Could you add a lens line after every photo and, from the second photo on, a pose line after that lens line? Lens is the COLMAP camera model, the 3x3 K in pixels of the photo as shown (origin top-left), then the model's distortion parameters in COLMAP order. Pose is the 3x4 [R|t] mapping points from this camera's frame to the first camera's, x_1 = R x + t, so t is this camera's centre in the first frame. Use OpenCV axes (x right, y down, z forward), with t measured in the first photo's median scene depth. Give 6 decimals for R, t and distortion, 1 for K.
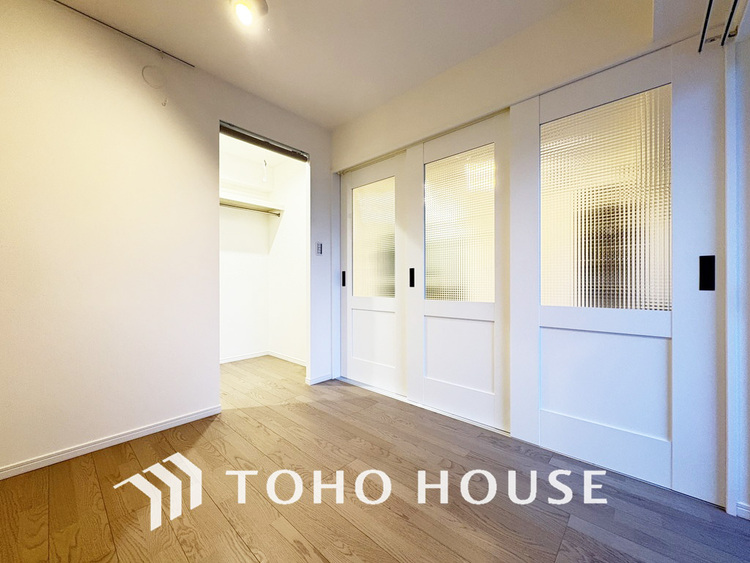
lens RADIAL K [[299.1, 0, 376.0], [0, 299.1, 281.7], [0, 0, 1]] dist [0.003177, 0.000631]
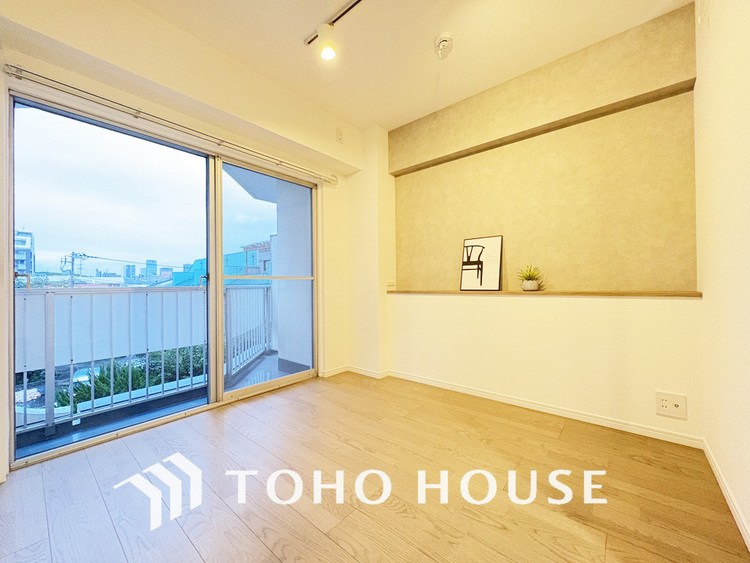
lens RADIAL K [[299.1, 0, 375.6], [0, 299.1, 284.2], [0, 0, 1]] dist [0.003177, 0.000631]
pose [[-0.999096, 0.012187, -0.040737, -0.108329], [0.012315, 0.999920, -0.002889, 0.024698], [0.040699, -0.003388, -0.999166, 1.155302]]
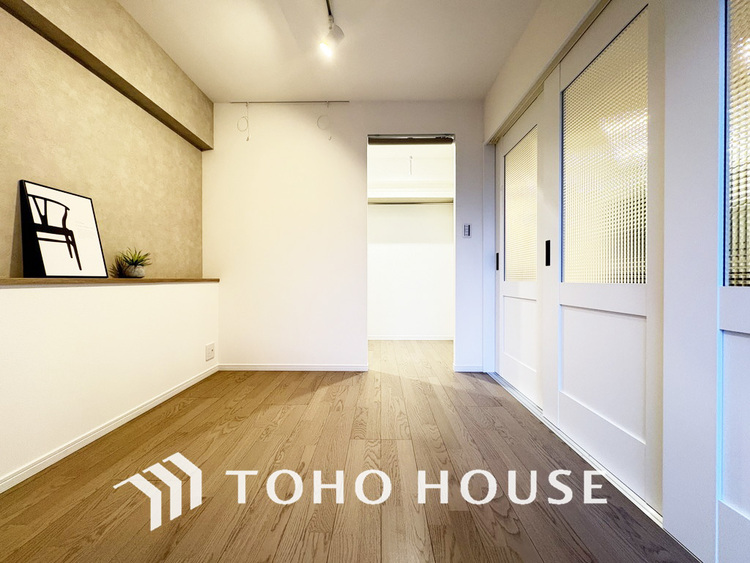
lens RADIAL K [[299.1, 0, 376.2], [0, 299.1, 280.8], [0, 0, 1]] dist [0.003177, 0.000631]
pose [[0.664483, 0.005570, -0.747283, 0.397883], [-0.000016, 0.999972, 0.007439, 0.049754], [0.747304, -0.004931, 0.664464, 0.192063]]
